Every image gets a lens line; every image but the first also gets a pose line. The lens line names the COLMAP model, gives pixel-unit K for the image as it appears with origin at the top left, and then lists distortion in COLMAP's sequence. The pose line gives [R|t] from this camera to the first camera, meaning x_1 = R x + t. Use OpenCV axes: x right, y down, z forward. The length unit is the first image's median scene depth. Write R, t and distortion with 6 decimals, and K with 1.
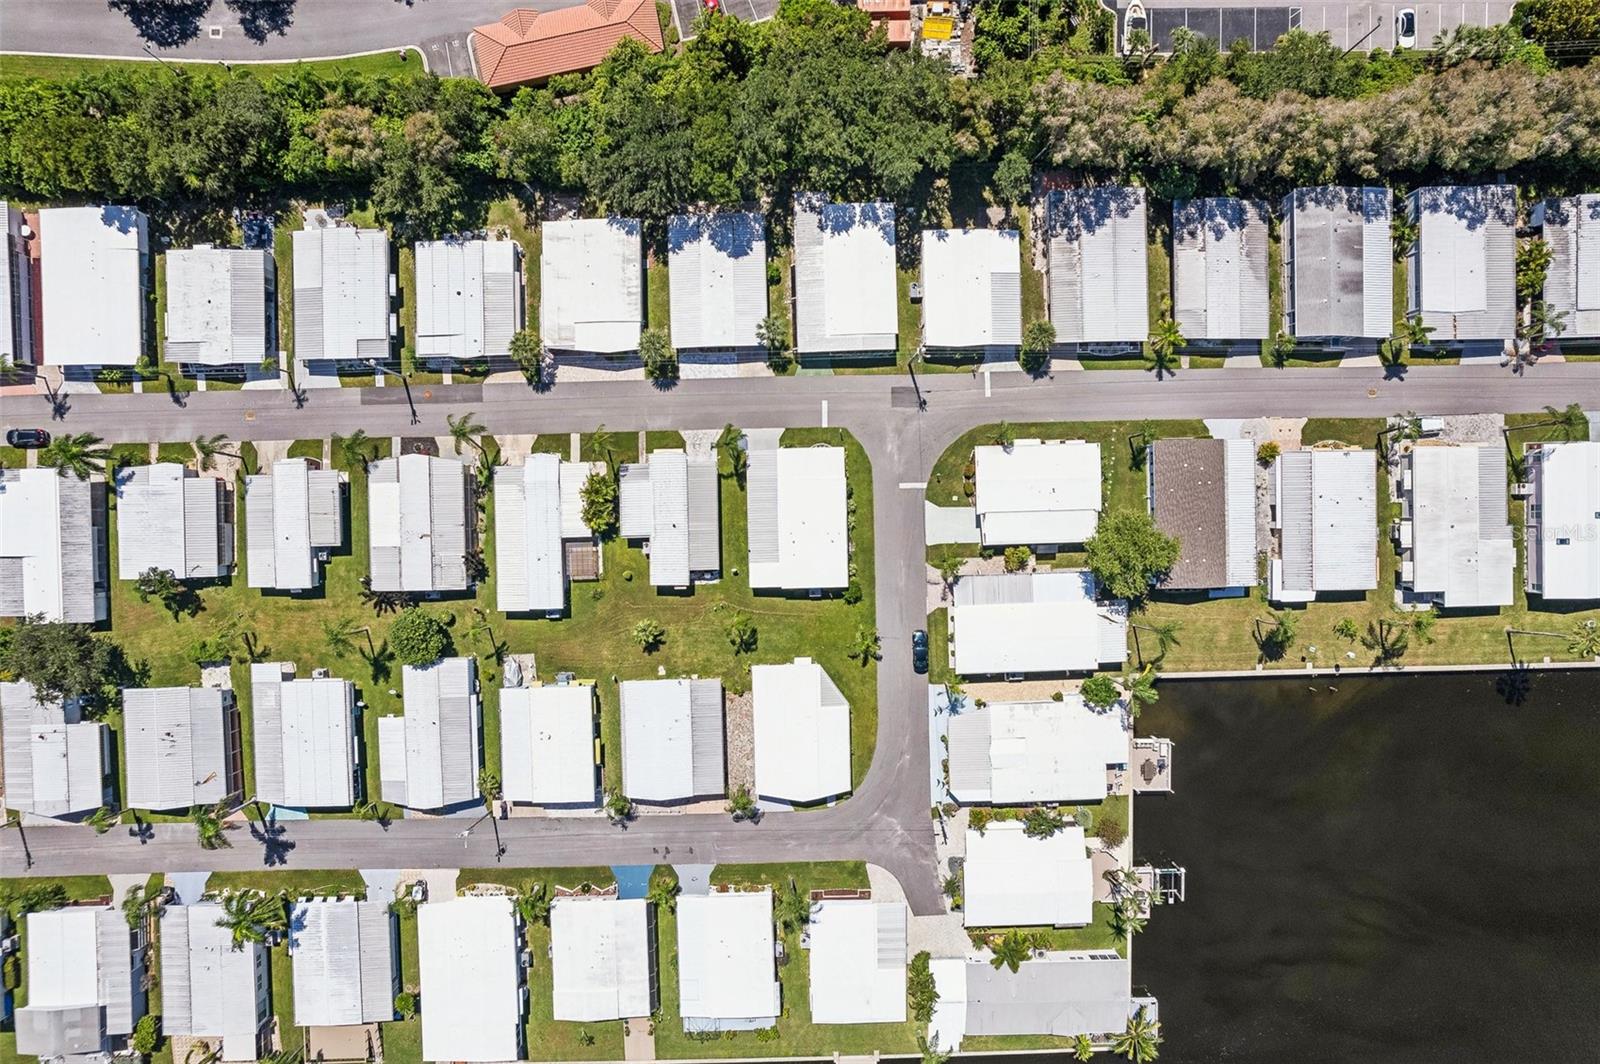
lens RADIAL K [[1032.1, 0, 801.9], [0, 1032.1, 535.5], [0, 0, 1]] dist [-0.085168, 0.080792]
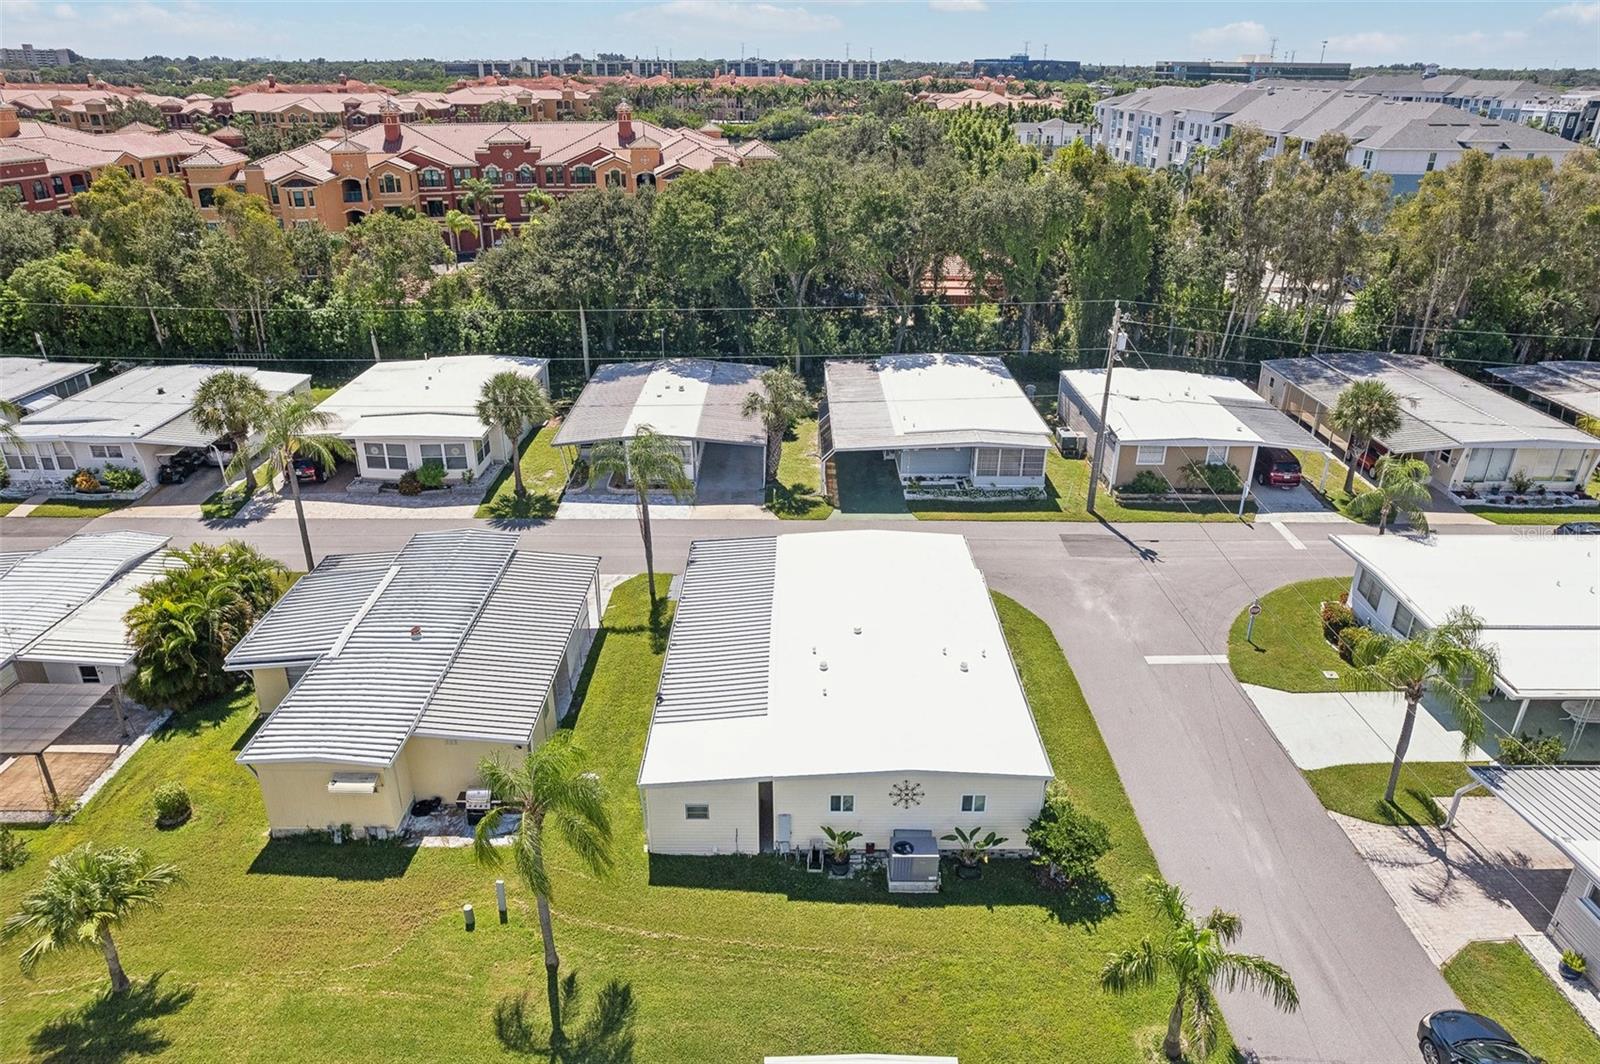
lens RADIAL K [[1047.1, 0, 797.6], [0, 1047.1, 539.3], [0, 0, 1]] dist [-0.070914, 0.062035]
pose [[0.999666, 0.002811, -0.025677, -0.007733], [-0.024681, 0.397147, -0.917423, 0.242347], [0.007619, 0.917751, 0.397084, 0.837997]]
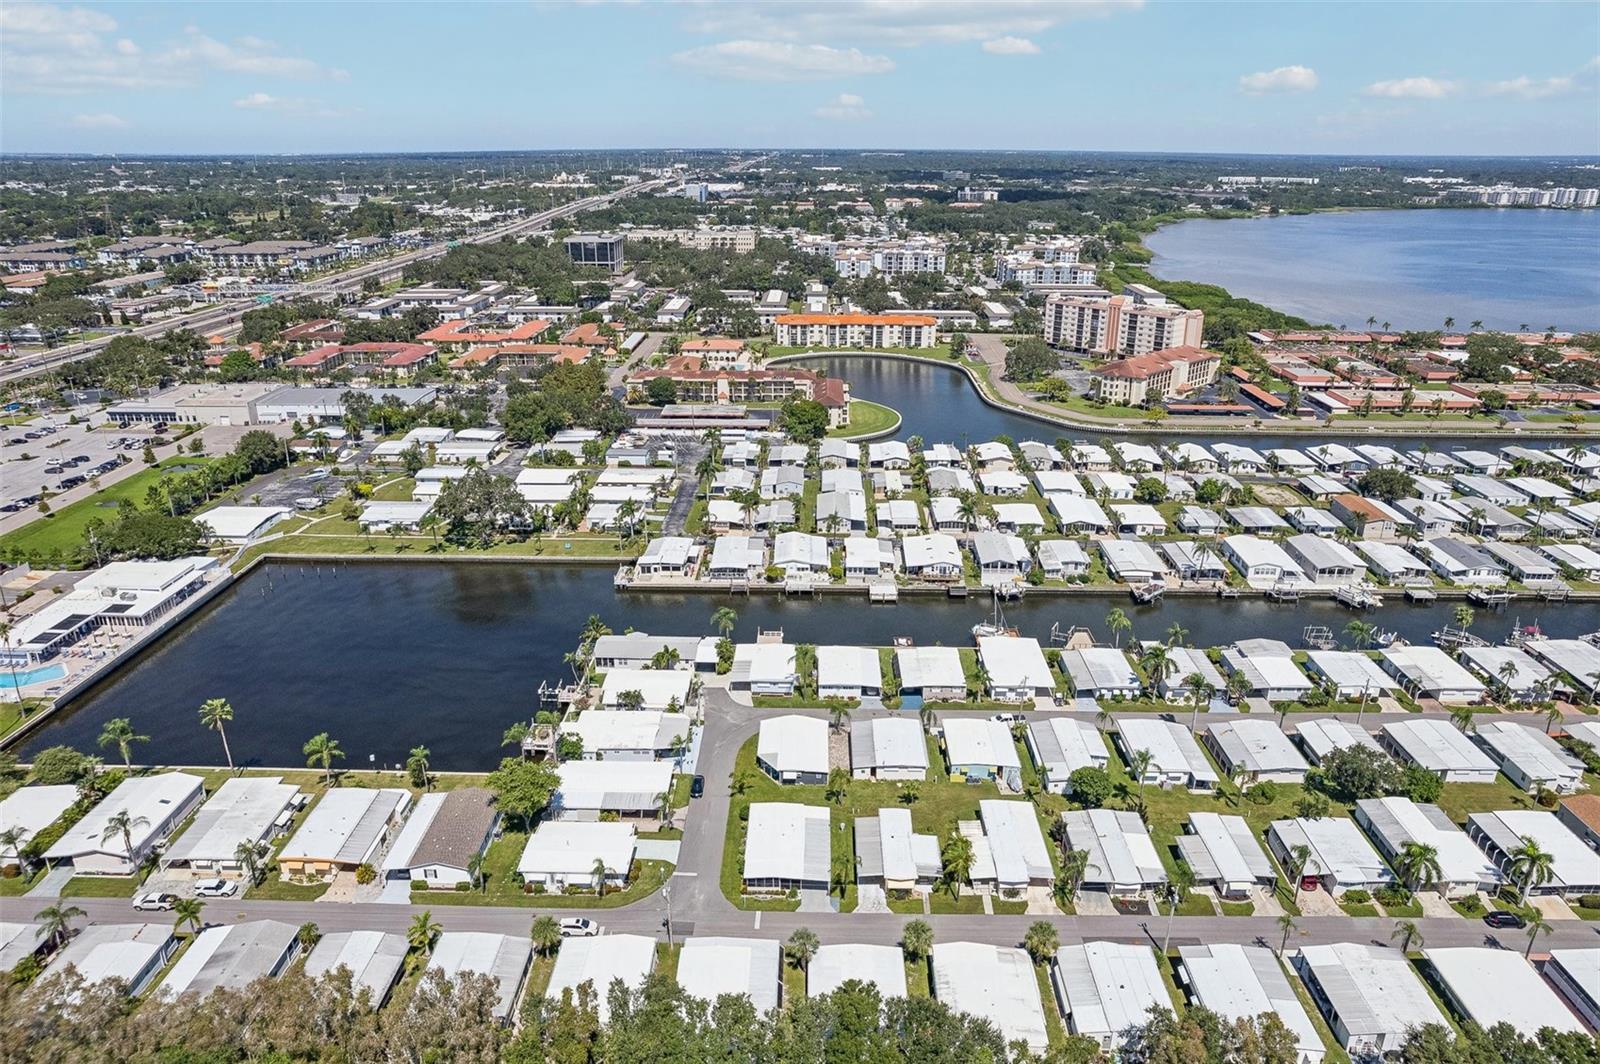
lens RADIAL K [[1047.1, 0, 797.6], [0, 1047.1, 539.3], [0, 0, 1]] dist [-0.070914, 0.062035]
pose [[-0.998965, -0.029074, 0.034968, -0.045518], [0.043291, -0.372518, 0.927015, -0.979241], [-0.013926, 0.927570, 0.373391, 0.227911]]
